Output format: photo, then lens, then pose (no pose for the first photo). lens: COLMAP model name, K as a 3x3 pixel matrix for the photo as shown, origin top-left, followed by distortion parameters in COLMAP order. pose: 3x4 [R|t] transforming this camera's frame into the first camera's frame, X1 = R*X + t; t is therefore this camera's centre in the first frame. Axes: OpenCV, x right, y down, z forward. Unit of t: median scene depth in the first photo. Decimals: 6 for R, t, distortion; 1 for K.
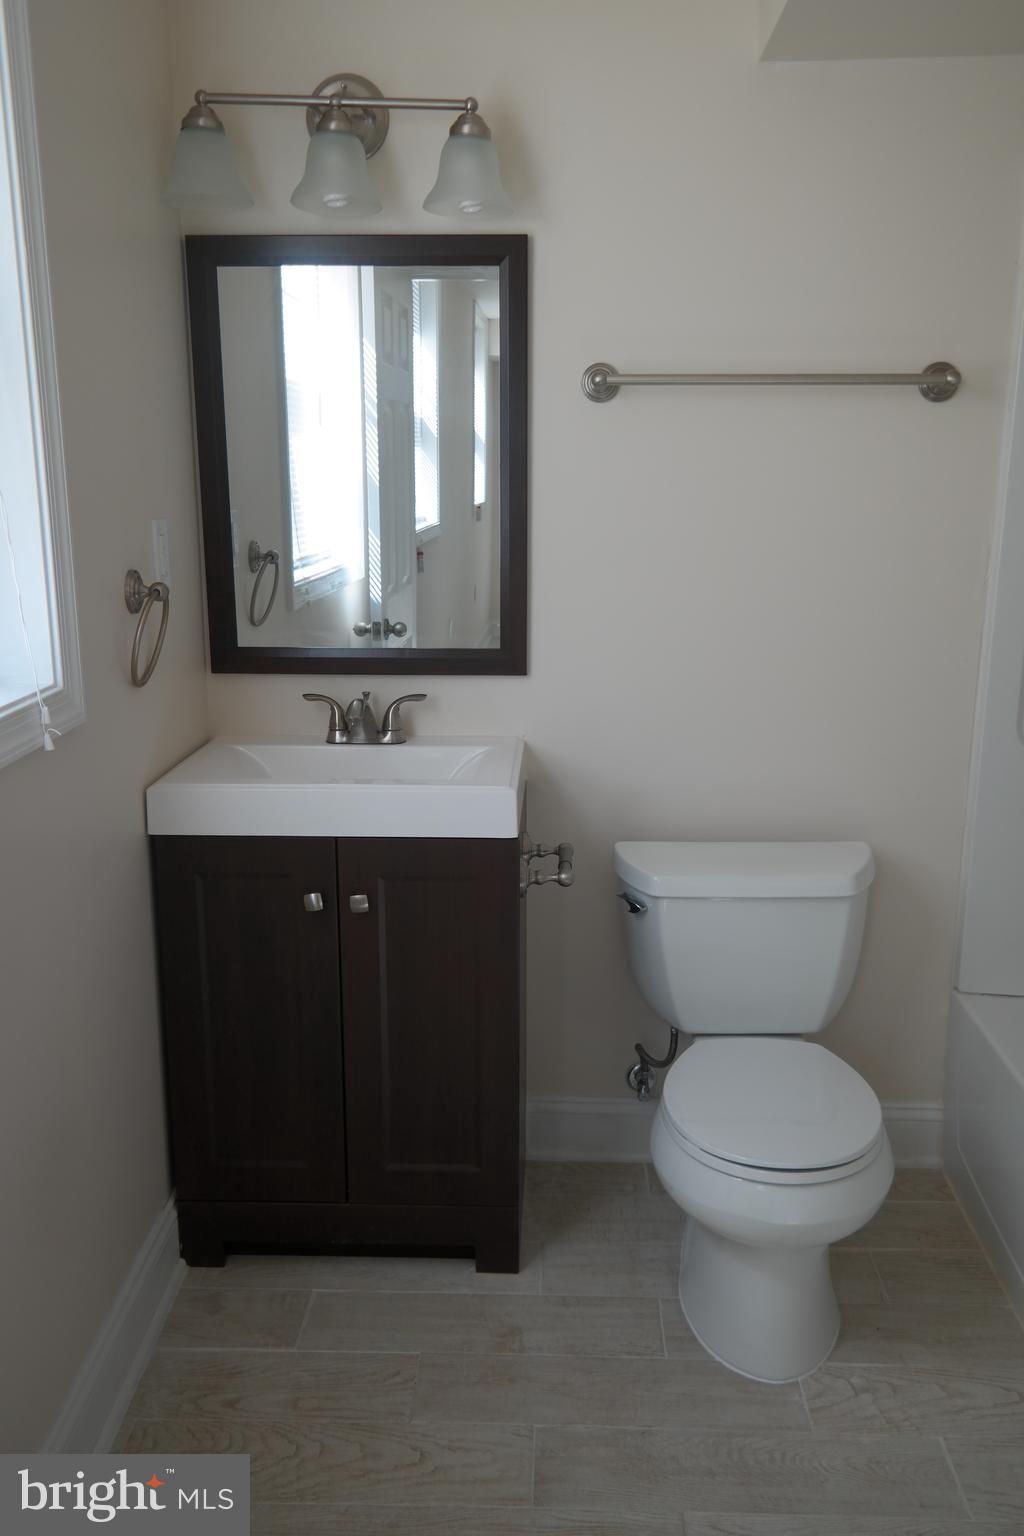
lens RADIAL K [[1232.3, 0, 507.5], [0, 1232.3, 746.0], [0, 0, 1]] dist [0.014935, -0.002932]
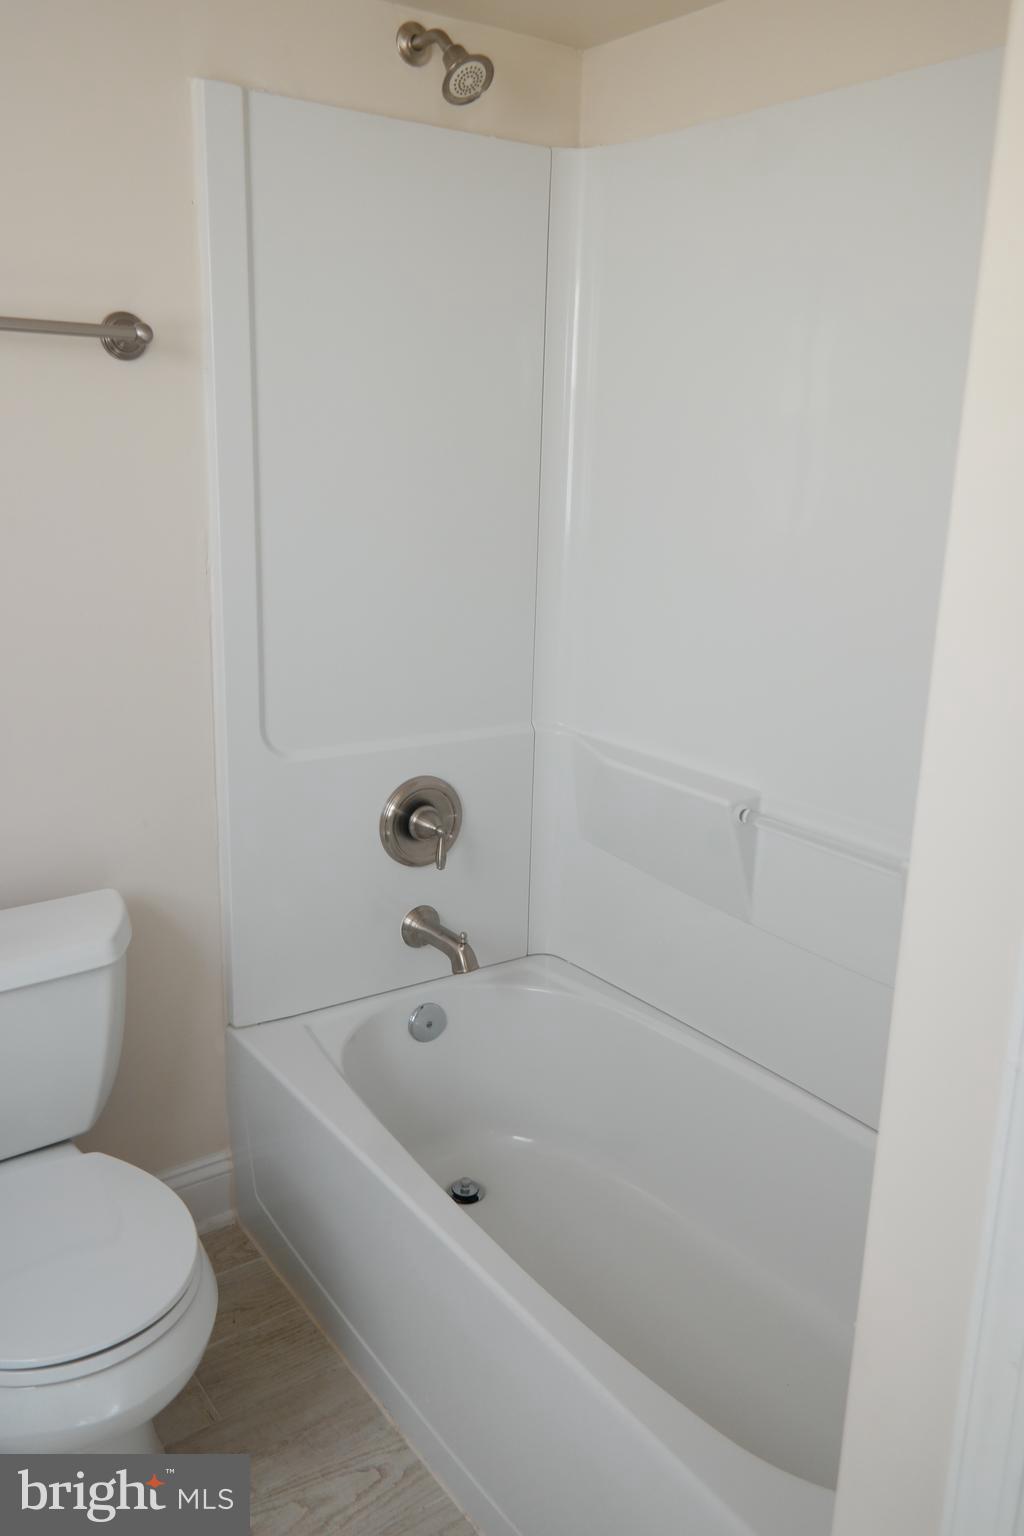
lens RADIAL K [[1232.3, 0, 507.5], [0, 1232.3, 746.0], [0, 0, 1]] dist [0.014935, -0.002932]
pose [[0.781566, -0.135133, 0.609010, 0.002071], [0.108830, 0.990821, 0.080186, -0.056351], [-0.614256, 0.003608, 0.789099, 0.174875]]
